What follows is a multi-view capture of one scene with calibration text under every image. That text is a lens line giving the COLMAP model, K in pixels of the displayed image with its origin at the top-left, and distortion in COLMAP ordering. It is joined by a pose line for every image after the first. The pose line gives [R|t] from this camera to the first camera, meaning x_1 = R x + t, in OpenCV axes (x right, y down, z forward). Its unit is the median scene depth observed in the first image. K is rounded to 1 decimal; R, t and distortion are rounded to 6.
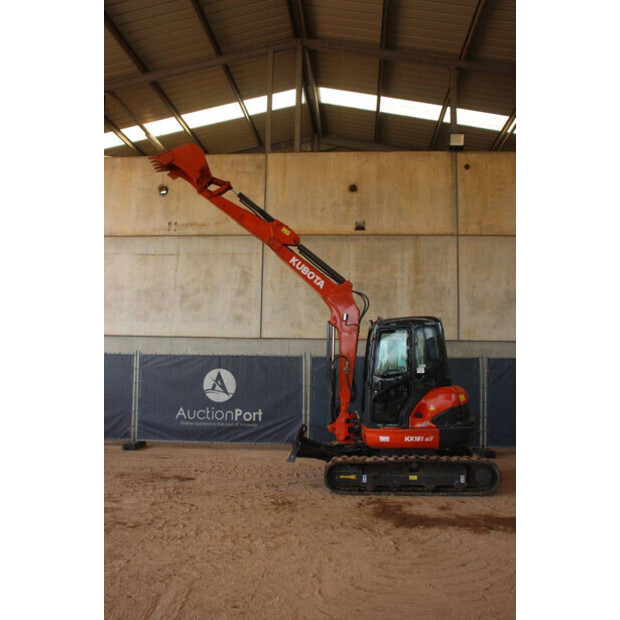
lens RADIAL K [[542.7, 0, 310.1], [0, 542.7, 312.3], [0, 0, 1]] dist [-0.138452, 0.133778]
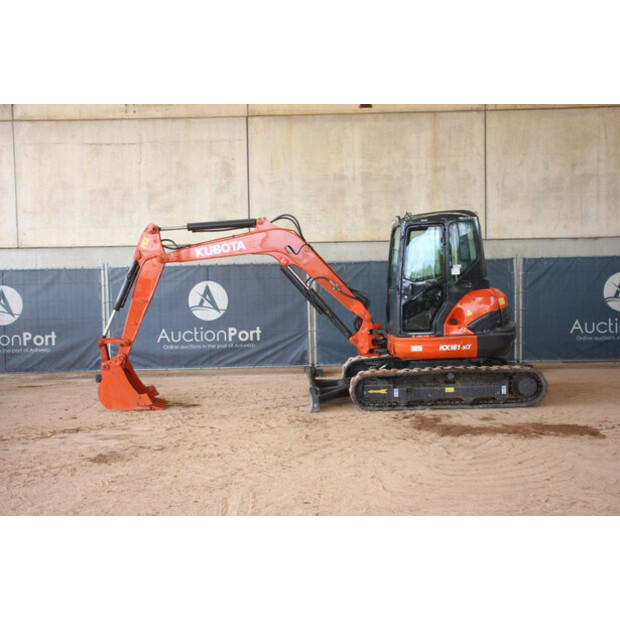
lens RADIAL K [[708.0, 0, 308.5], [0, 708.0, 307.8], [0, 0, 1]] dist [-0.016095, 0.000000]
pose [[0.997986, -0.036376, 0.051970, -0.070274], [0.029157, 0.990623, 0.133475, 0.003195], [-0.056338, -0.131691, 0.989689, -0.105851]]
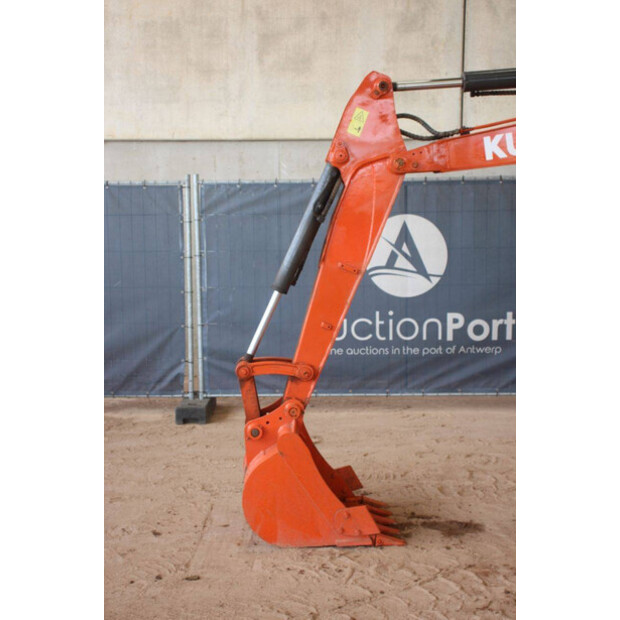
lens RADIAL K [[937.3, 0, 313.5], [0, 937.3, 313.9], [0, 0, 1]] dist [0.118124, 0.000000]
pose [[0.999654, -0.023669, 0.011496, -0.248769], [0.020700, 0.977105, 0.211746, 0.027677], [-0.016245, -0.211435, 0.977257, 0.308059]]
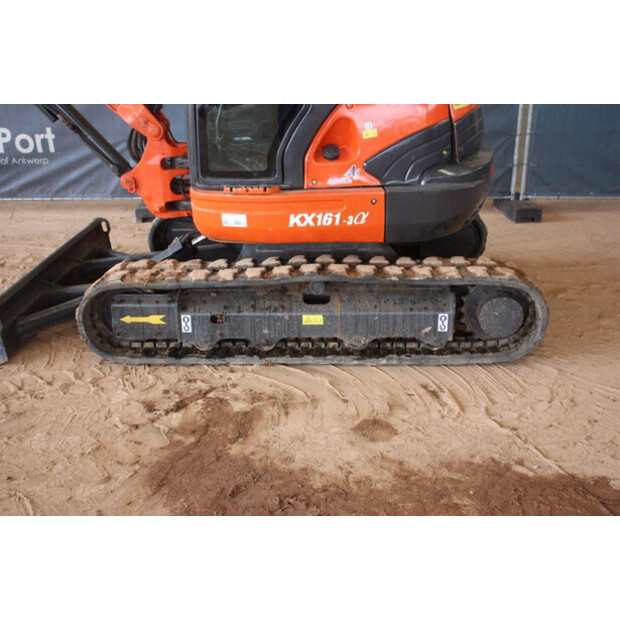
lens RADIAL K [[701.9, 0, 308.2], [0, 701.9, 308.1], [0, 0, 1]] dist [0.014185, 0.000000]
pose [[0.999552, -0.029859, 0.001809, 0.128368], [0.025952, 0.895657, 0.443988, 0.054149], [-0.014877, -0.443743, 0.896031, 0.376497]]
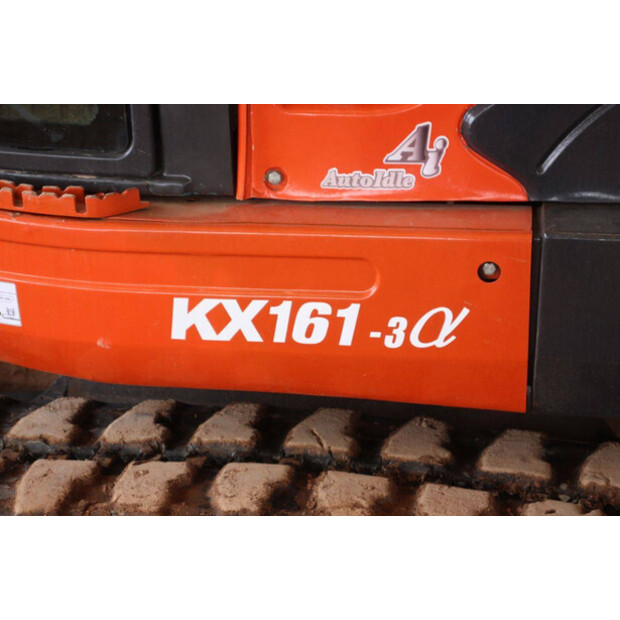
lens RADIAL K [[1461.6, 0, 312.6], [0, 1461.6, 311.7], [0, 0, 1]] dist [0.460168, 0.000000]
pose [[0.988643, 0.041511, -0.144438, 0.165515], [0.035940, 0.867902, 0.495434, 0.071088], [0.145924, -0.494999, 0.856553, 0.532323]]
